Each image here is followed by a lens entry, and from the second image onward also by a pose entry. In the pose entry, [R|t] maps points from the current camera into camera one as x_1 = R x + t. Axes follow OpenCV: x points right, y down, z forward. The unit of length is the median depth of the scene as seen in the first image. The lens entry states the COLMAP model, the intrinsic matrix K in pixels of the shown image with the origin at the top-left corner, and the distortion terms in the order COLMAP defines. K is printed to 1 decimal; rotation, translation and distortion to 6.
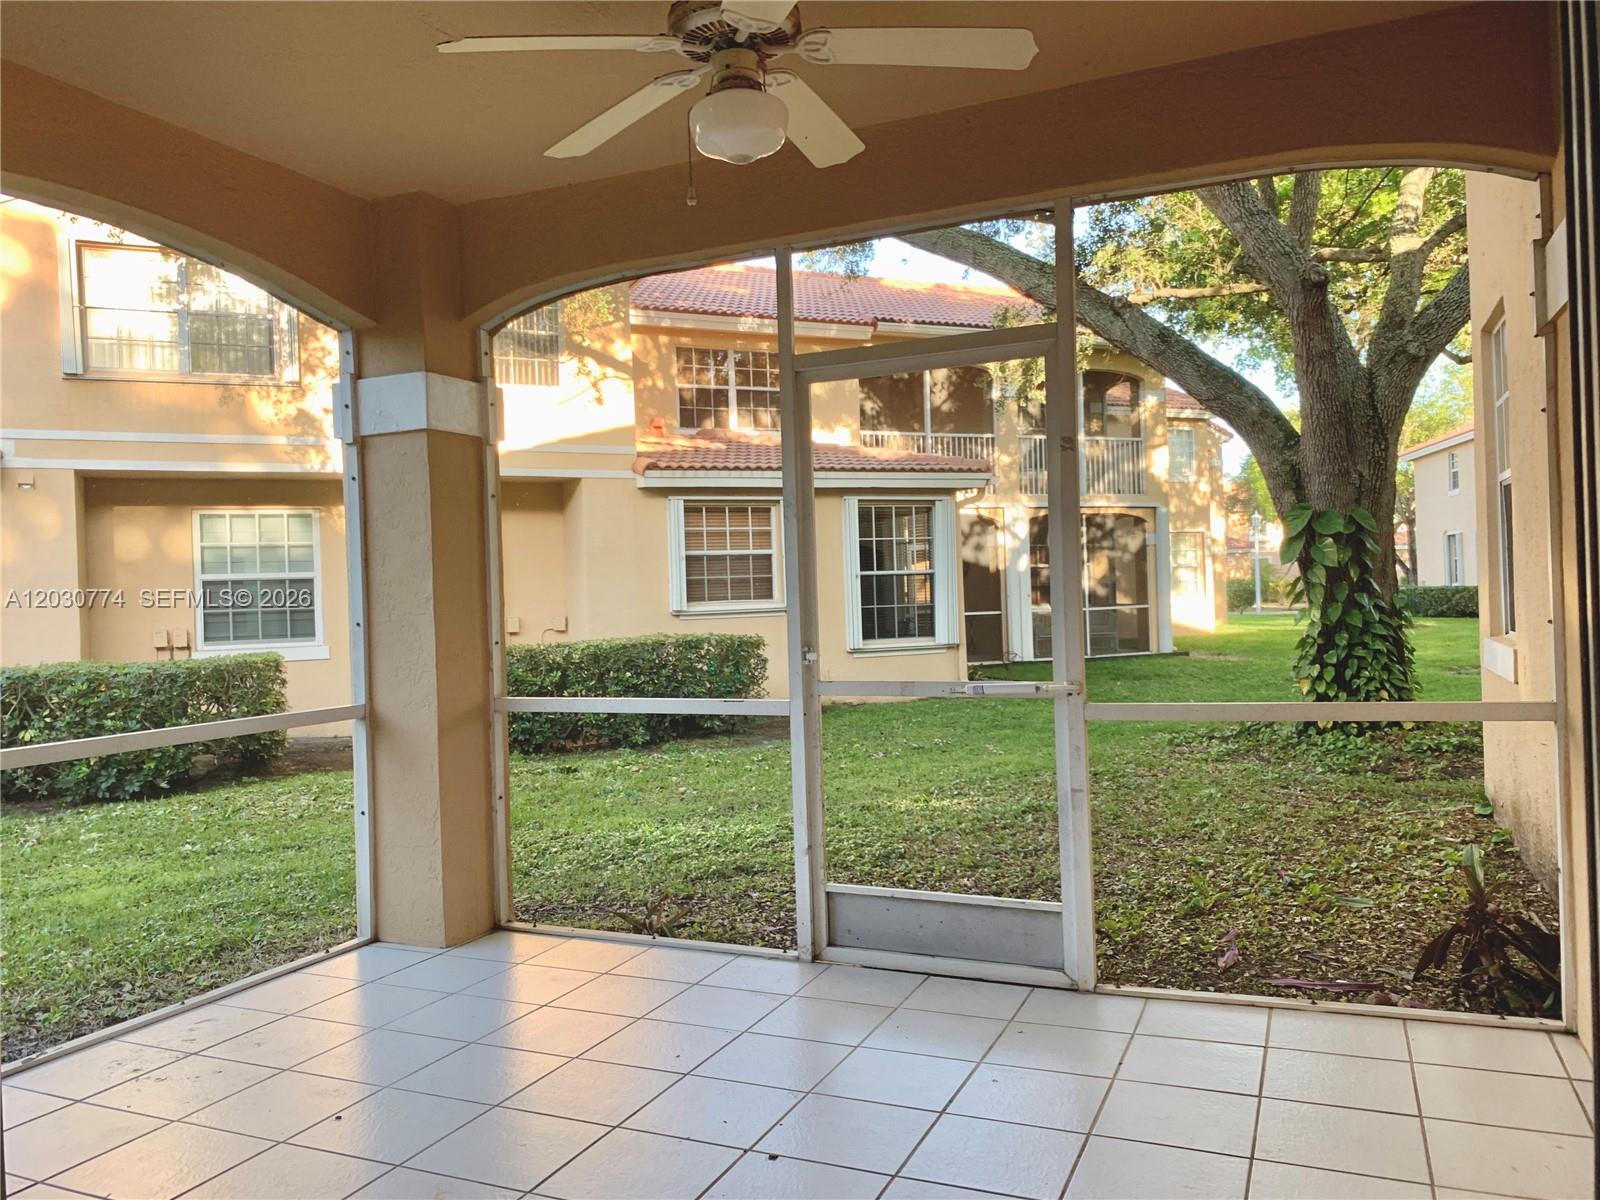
lens RADIAL K [[1199.7, 0, 800.0], [0, 1199.7, 600.0], [0, 0, 1]] dist [0.037640, -0.003430]
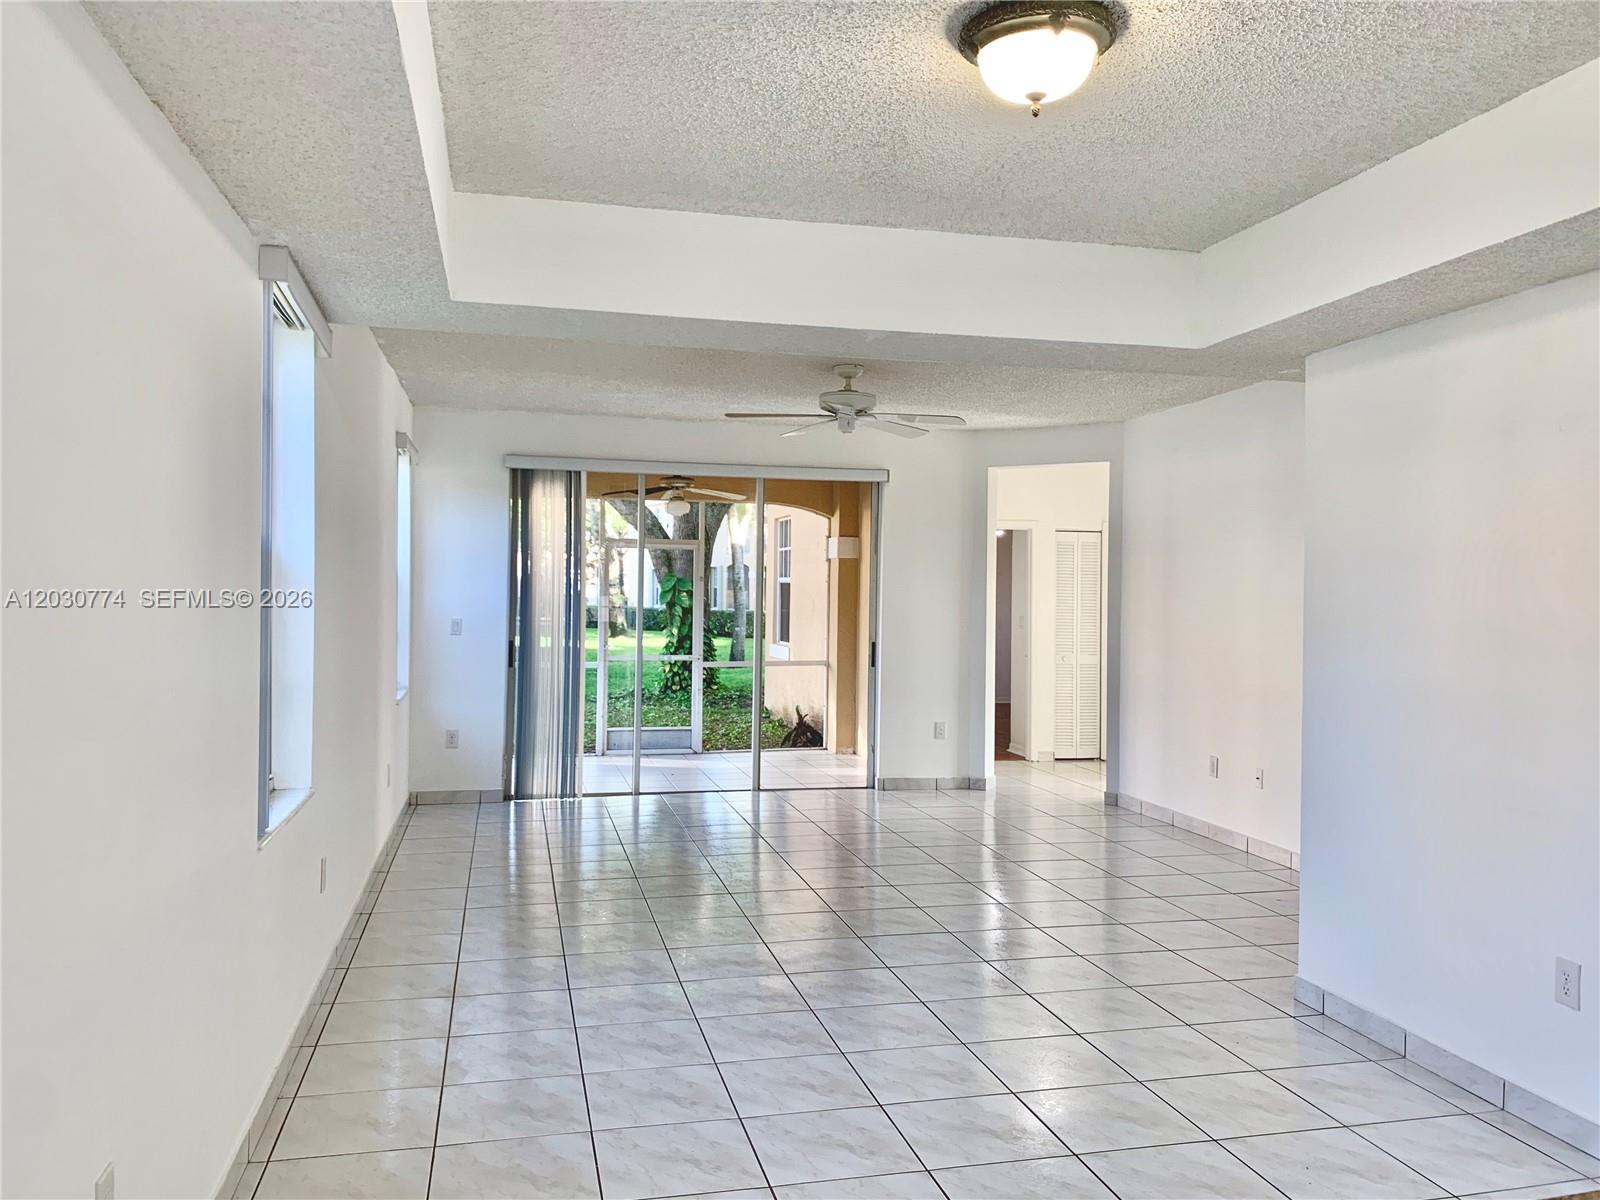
lens RADIAL K [[1199.7, 0, 800.0], [0, 1199.7, 600.0], [0, 0, 1]] dist [0.037640, -0.003430]
pose [[0.793207, 0.038551, 0.607730, -1.099843], [-0.035119, 0.999229, -0.017548, -0.020953], [-0.607938, -0.007424, 0.793950, -1.222379]]
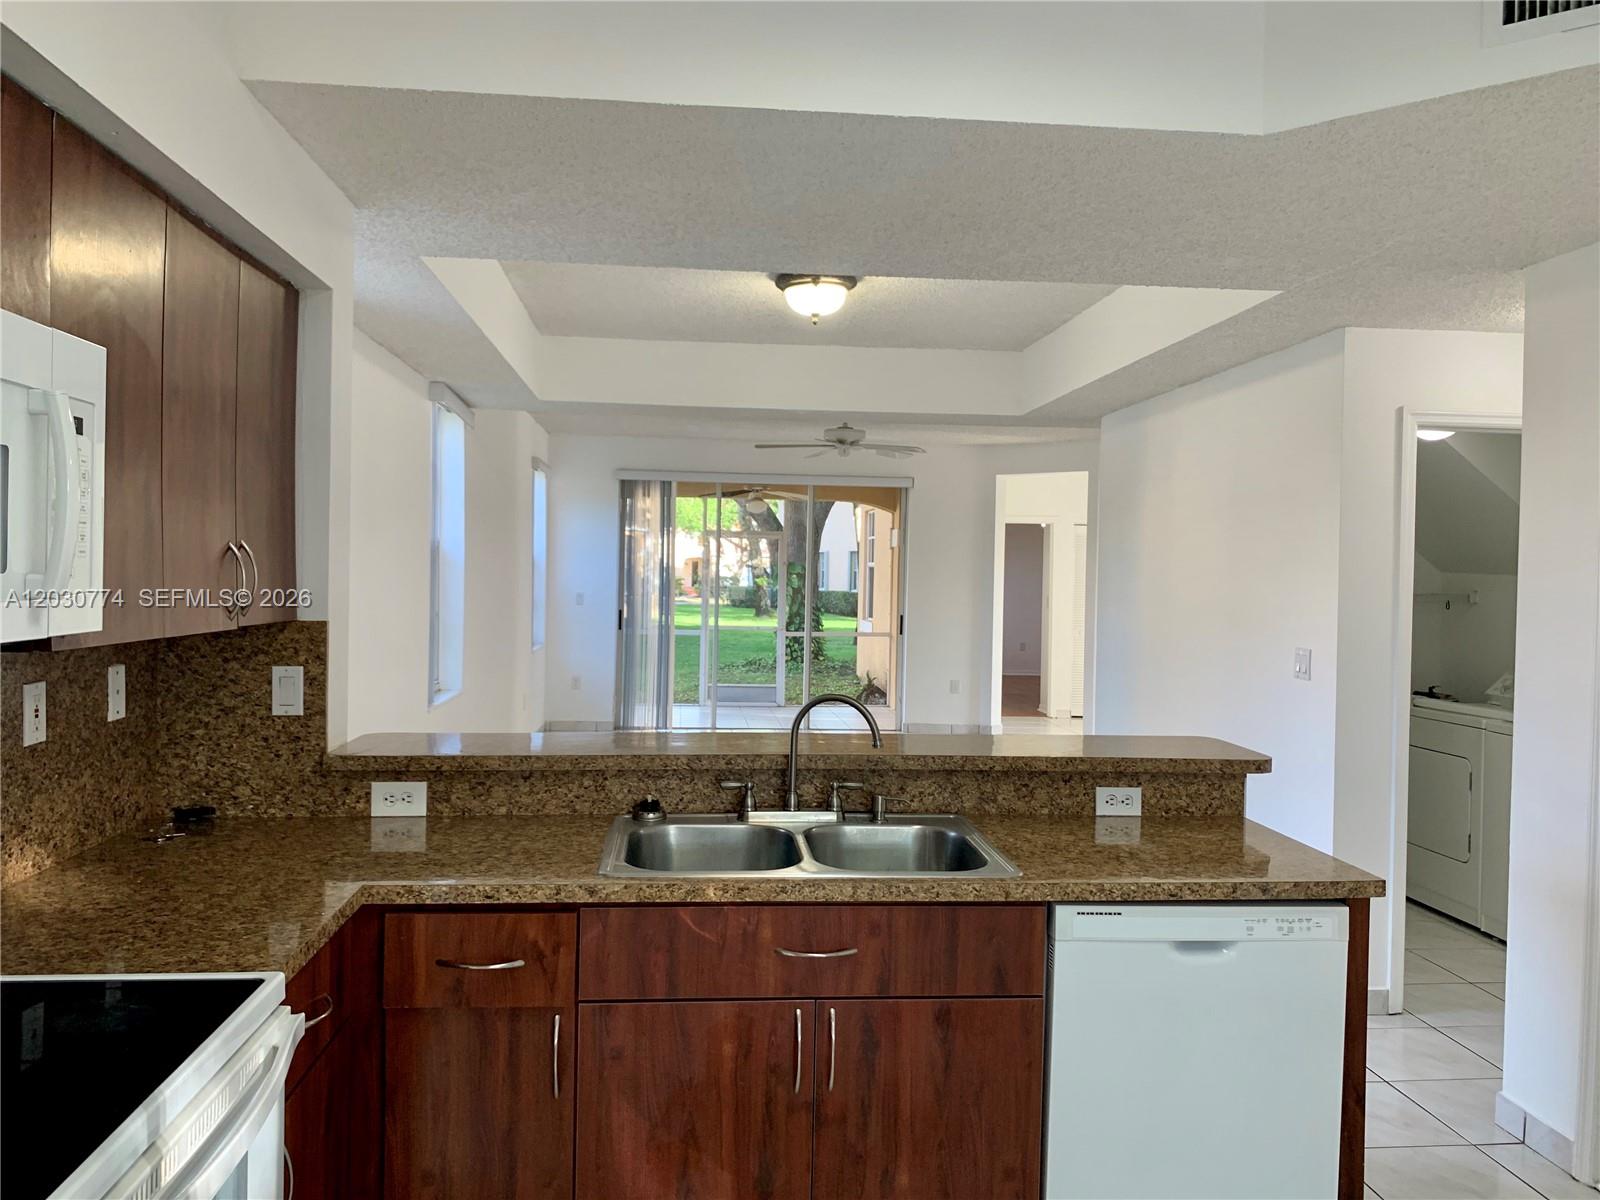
lens RADIAL K [[1199.7, 0, 800.0], [0, 1199.7, 600.0], [0, 0, 1]] dist [0.037640, -0.003430]
pose [[0.869058, 0.039537, 0.493128, -1.203166], [-0.046271, 0.998928, 0.001455, -0.015544], [-0.492542, -0.024082, 0.869956, -1.744028]]
